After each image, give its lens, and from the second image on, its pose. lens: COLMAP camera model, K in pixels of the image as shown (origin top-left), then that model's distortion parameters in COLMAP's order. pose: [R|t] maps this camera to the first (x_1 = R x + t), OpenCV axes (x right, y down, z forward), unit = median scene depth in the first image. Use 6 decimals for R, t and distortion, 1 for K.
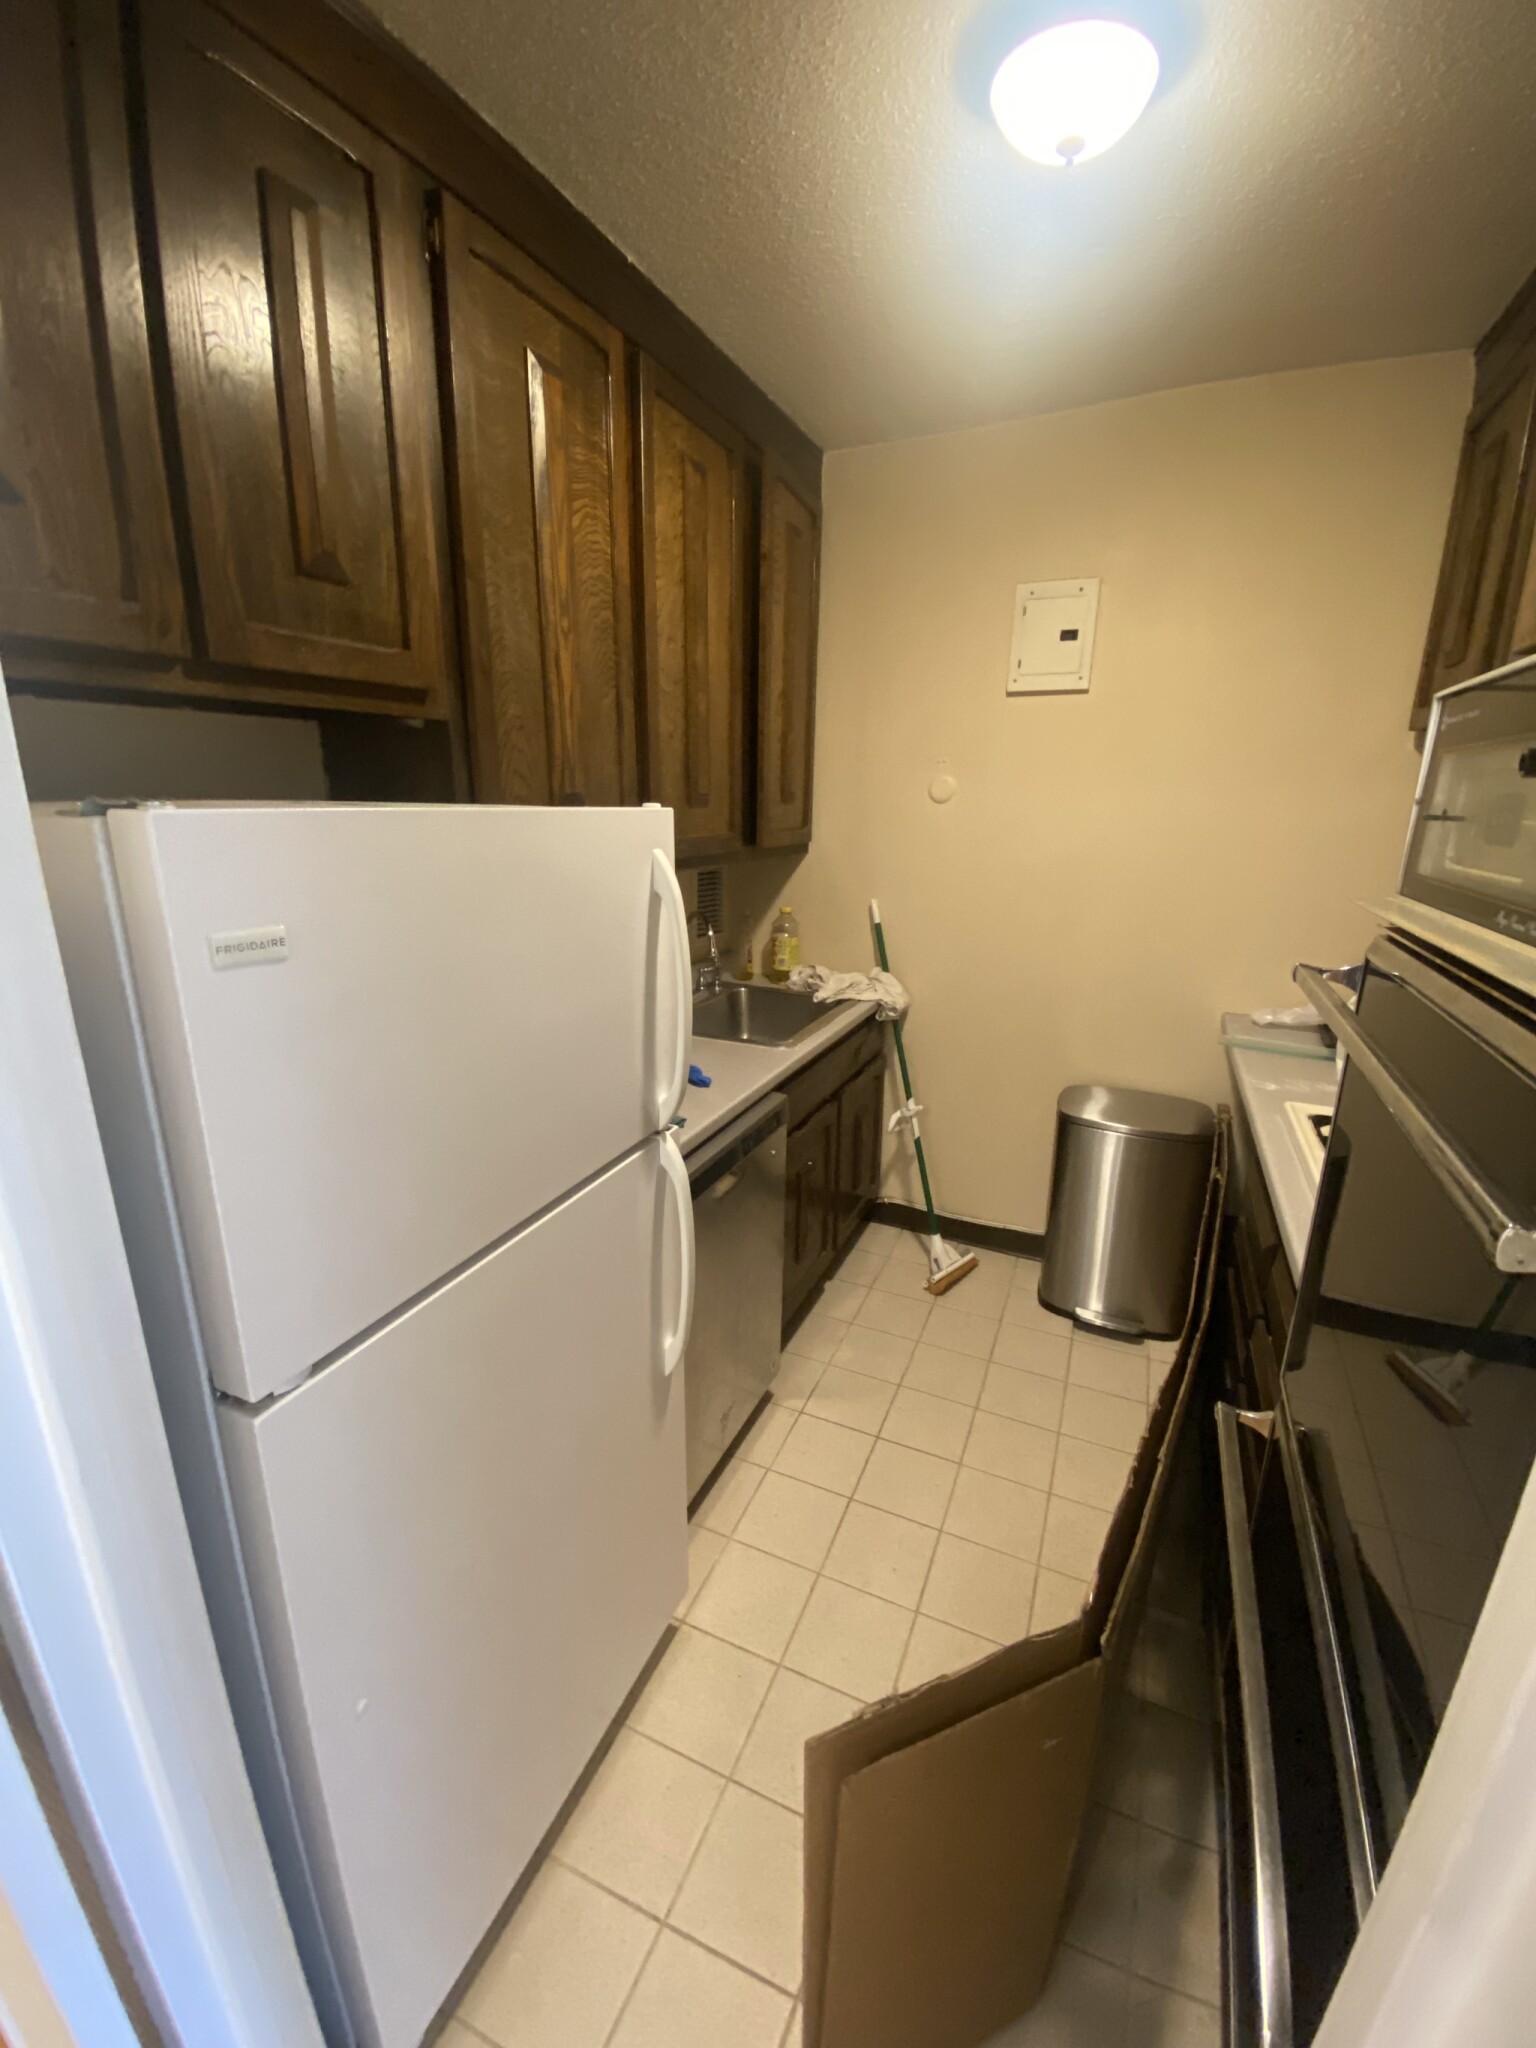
lens RADIAL K [[828.4, 0, 768.0], [0, 828.4, 1024.0], [0, 0, 1]] dist [0.029377, -0.025599]
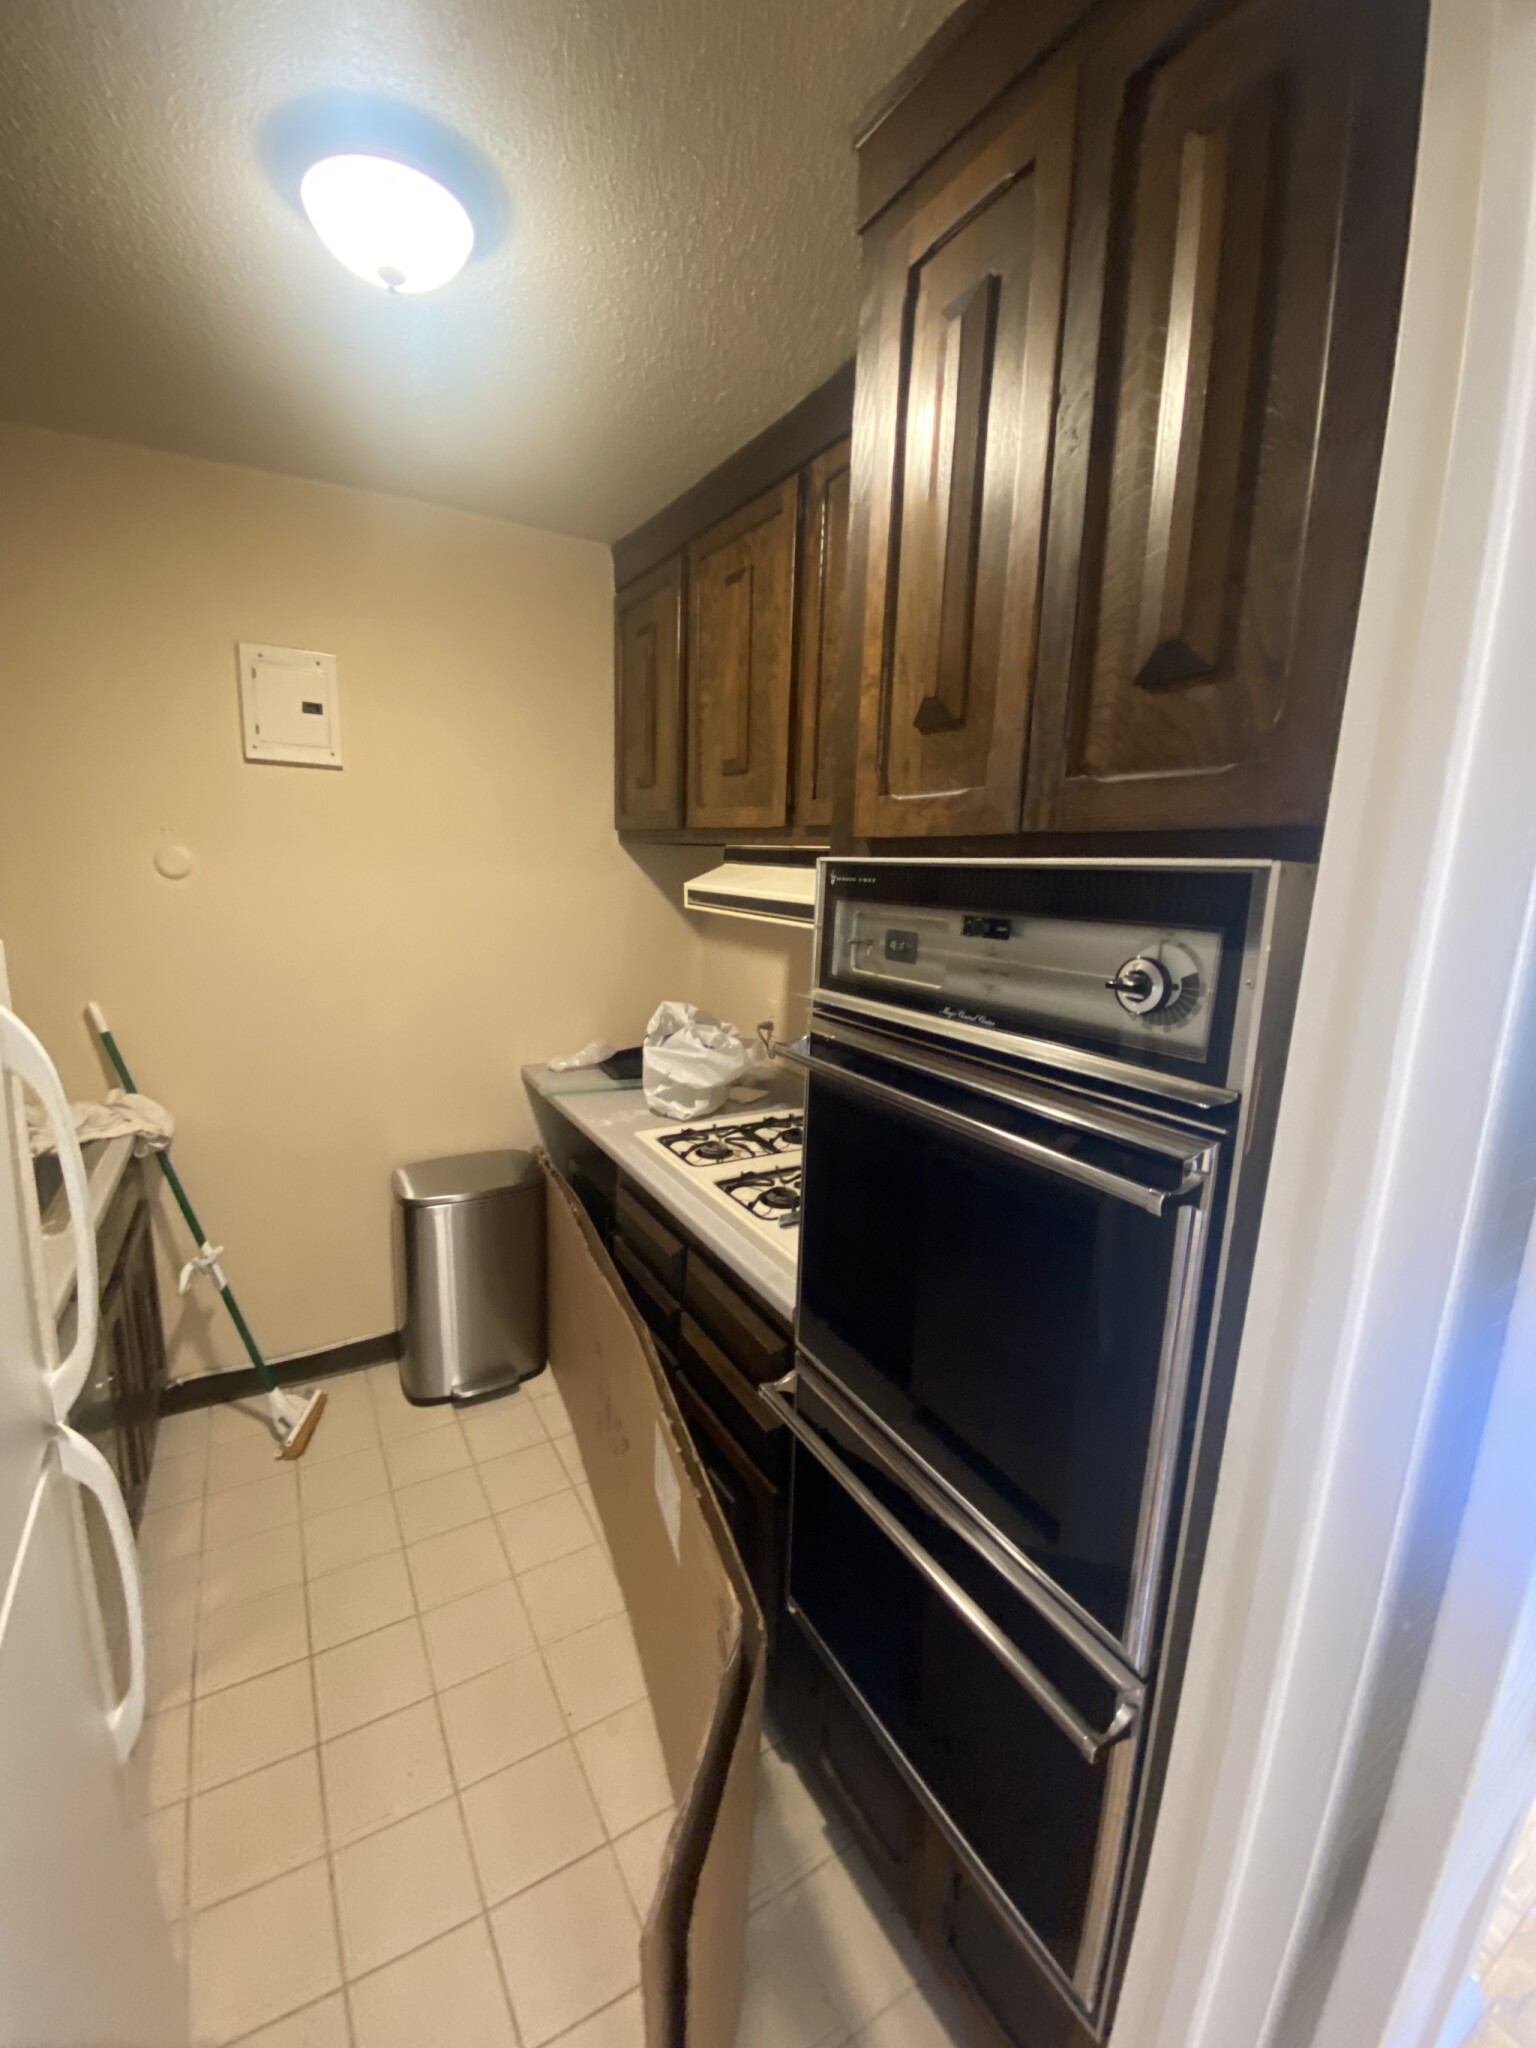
lens RADIAL K [[828.4, 0, 768.0], [0, 828.4, 1024.0], [0, 0, 1]] dist [0.029377, -0.025599]
pose [[0.566765, -0.141157, 0.811697, -0.147263], [0.185224, 0.981823, 0.041411, -0.050467], [-0.802789, 0.126876, 0.582609, 0.067740]]
